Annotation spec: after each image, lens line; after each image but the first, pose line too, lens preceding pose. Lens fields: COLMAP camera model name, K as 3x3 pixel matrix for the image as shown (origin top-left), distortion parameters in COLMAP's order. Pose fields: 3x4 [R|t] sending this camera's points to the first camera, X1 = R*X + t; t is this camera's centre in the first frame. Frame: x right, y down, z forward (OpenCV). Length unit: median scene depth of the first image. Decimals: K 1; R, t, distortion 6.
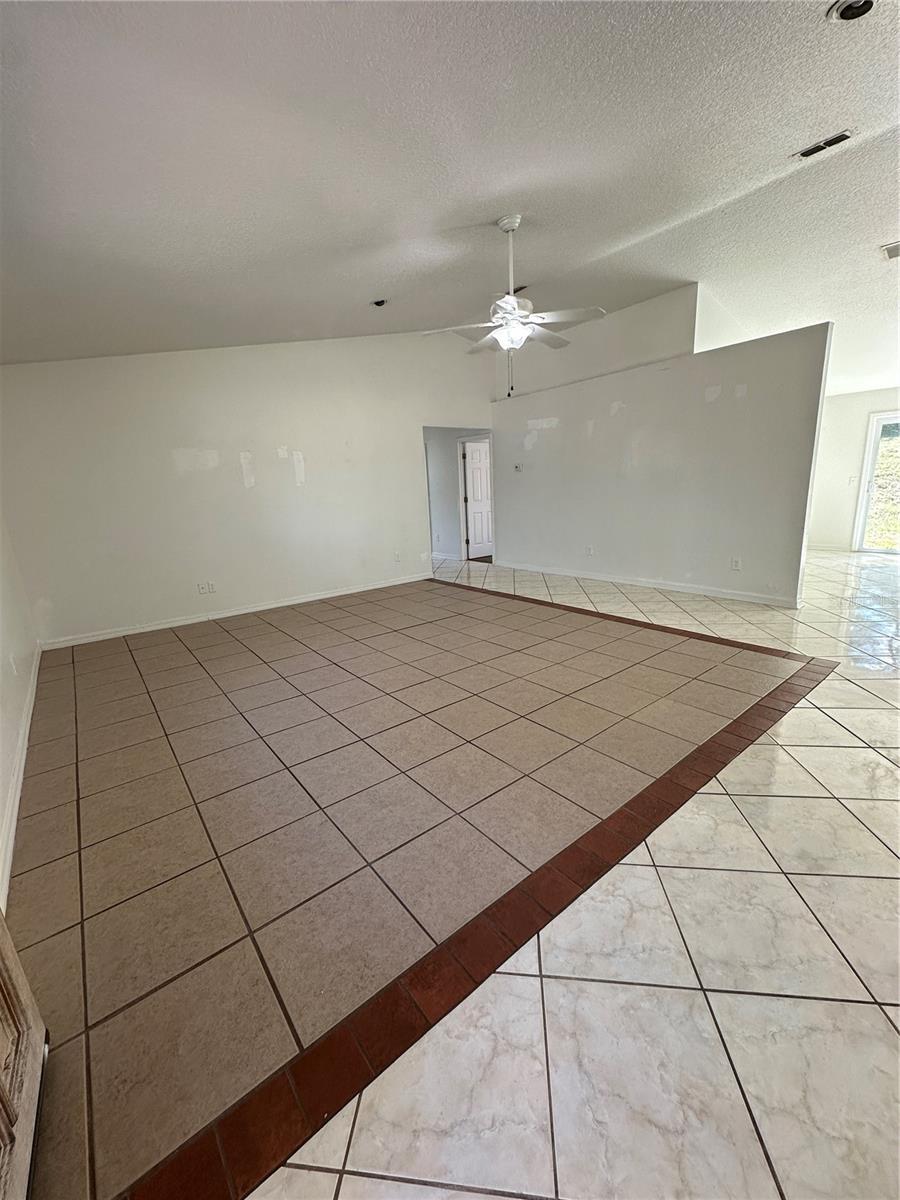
lens RADIAL K [[474.9, 0, 450.0], [0, 474.9, 600.0], [0, 0, 1]] dist [-0.000770, -0.000032]
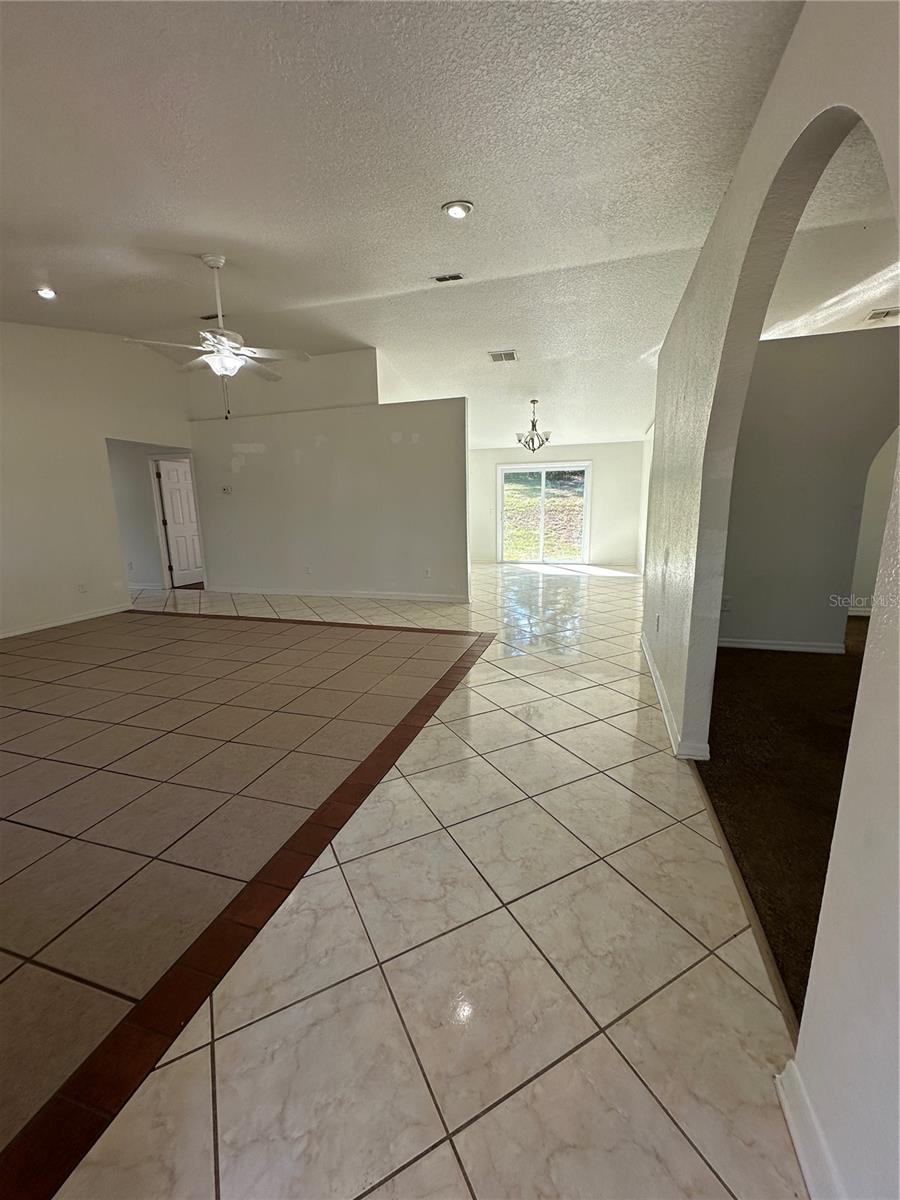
lens RADIAL K [[473.4, 0, 450.0], [0, 473.4, 600.0], [0, 0, 1]] dist [-0.011982, -0.000061]
pose [[0.826464, -0.077189, 0.557673, -0.076813], [0.109305, 0.993708, -0.024447, 0.047716], [-0.552276, 0.081161, 0.829701, -0.102569]]
